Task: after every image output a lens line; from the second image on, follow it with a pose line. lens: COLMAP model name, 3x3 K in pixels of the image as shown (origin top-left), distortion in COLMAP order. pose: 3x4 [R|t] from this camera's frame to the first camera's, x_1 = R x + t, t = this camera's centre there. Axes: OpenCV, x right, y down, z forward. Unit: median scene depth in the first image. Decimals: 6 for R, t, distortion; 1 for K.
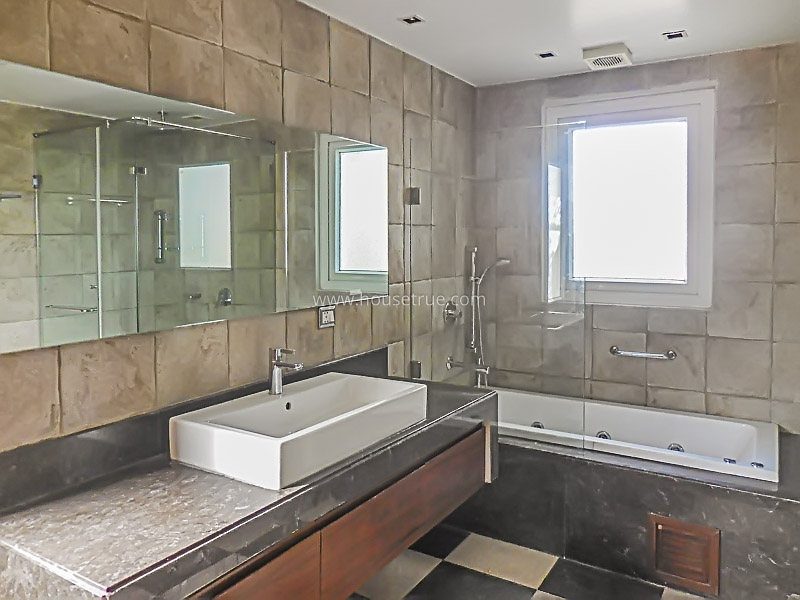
lens RADIAL K [[614.8, 0, 400.2], [0, 614.8, 285.6], [0, 0, 1]] dist [0.005383, 0.003287]
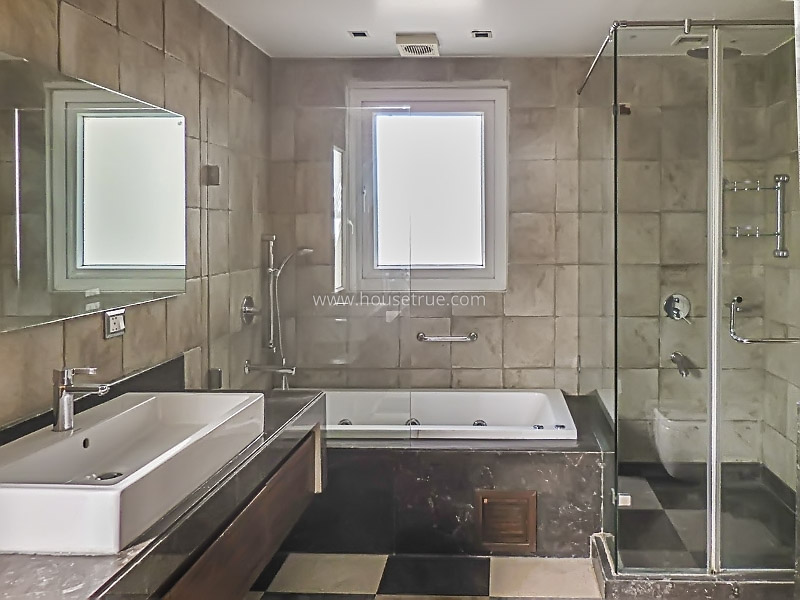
lens RADIAL K [[653.8, 0, 400.0], [0, 653.8, 271.6], [0, 0, 1]] dist [-0.000401, 0.007702]
pose [[0.865123, -0.030890, 0.500608, -0.225947], [0.037189, 0.999305, -0.002606, 0.000125], [-0.500179, 0.020871, 0.865670, 0.093066]]
